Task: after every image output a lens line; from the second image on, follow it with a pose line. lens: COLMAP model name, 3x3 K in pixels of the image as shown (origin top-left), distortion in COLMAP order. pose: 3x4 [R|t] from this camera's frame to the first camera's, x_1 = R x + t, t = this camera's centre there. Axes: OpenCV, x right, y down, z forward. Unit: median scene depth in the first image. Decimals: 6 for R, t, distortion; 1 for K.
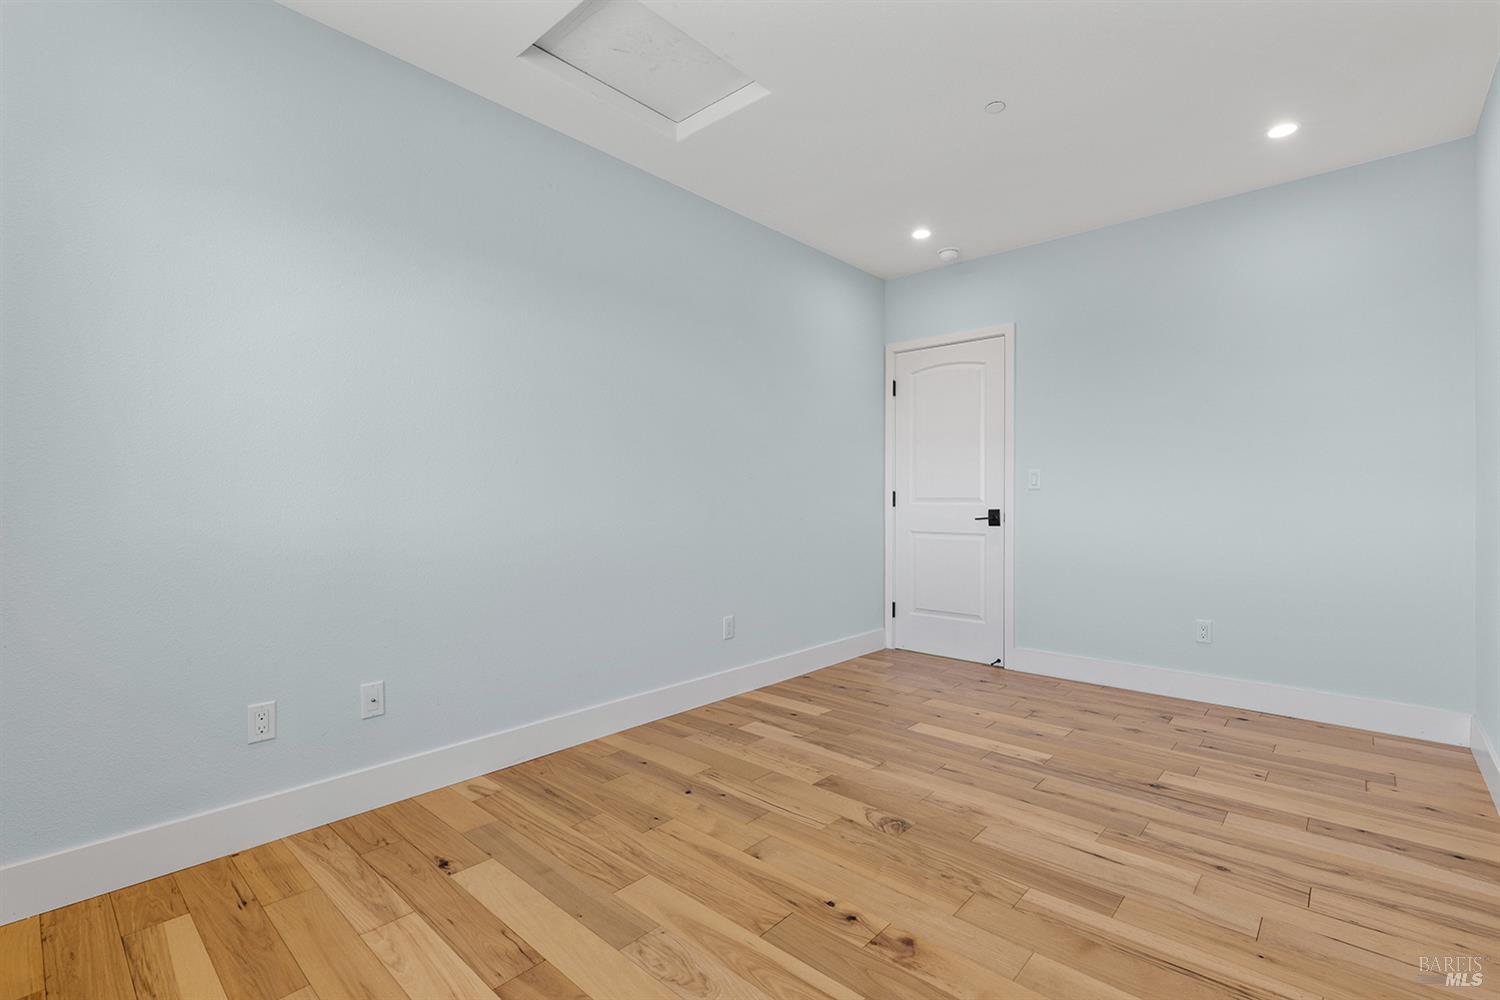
lens RADIAL K [[681.1, 0, 750.1], [0, 681.1, 498.9], [0, 0, 1]] dist [0.000103, 0.000727]
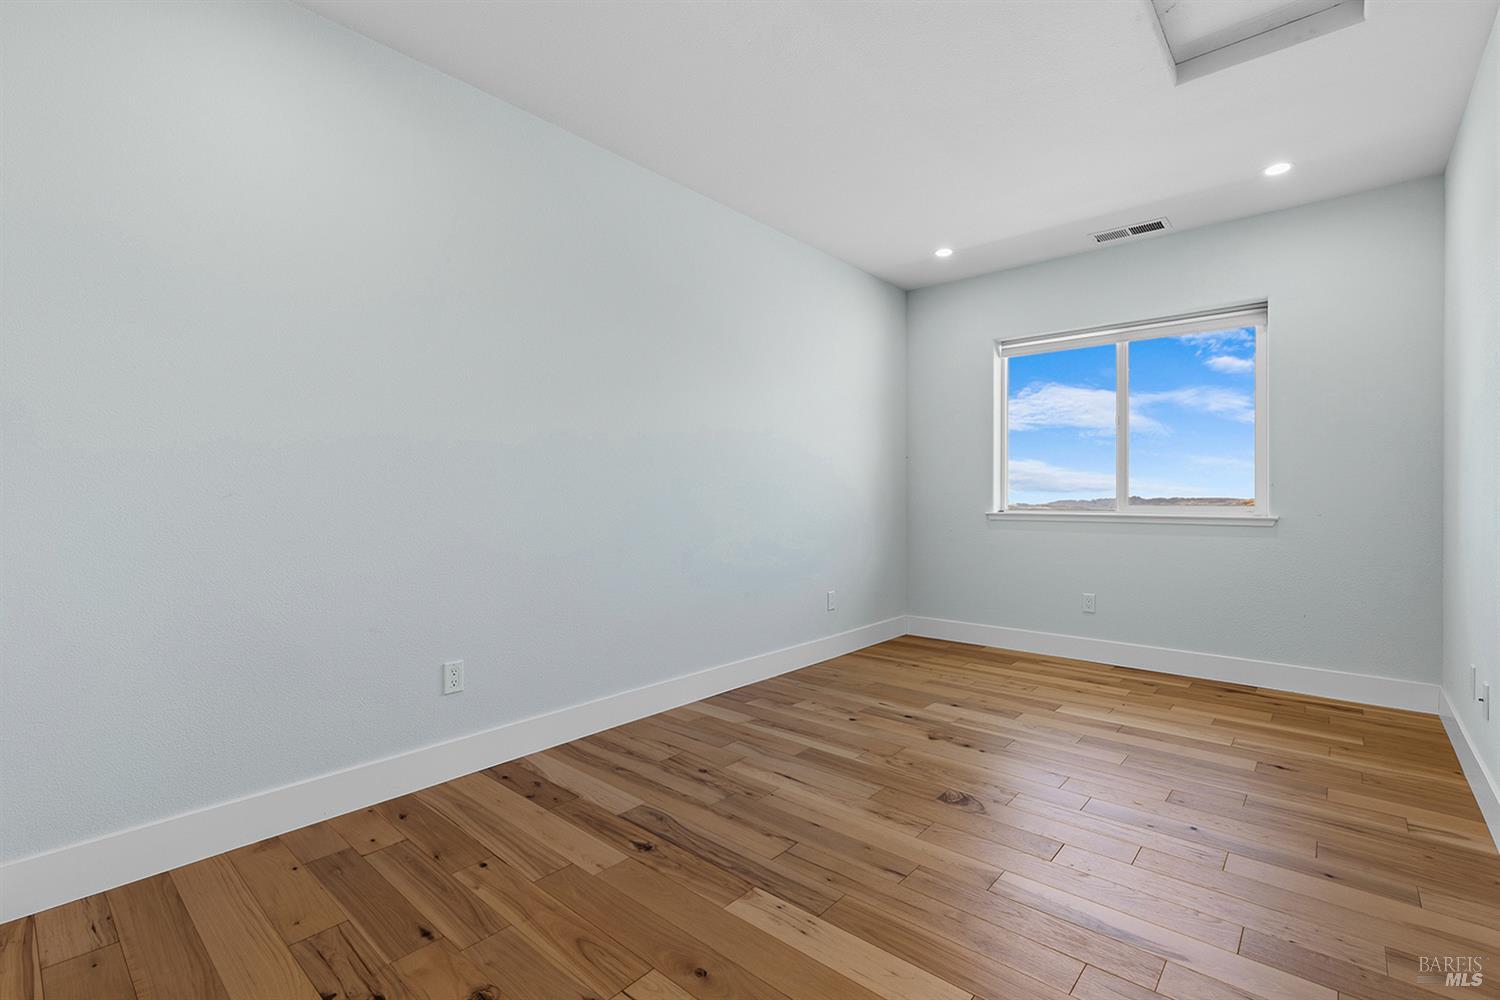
lens RADIAL K [[681.1, 0, 750.8], [0, 681.1, 497.3], [0, 0, 1]] dist [0.000103, 0.000727]
pose [[-0.999836, -0.002073, -0.017982, 0.576365], [-0.002133, 0.999992, 0.003337, 0.000731], [0.017975, 0.003375, -0.999833, 2.156149]]
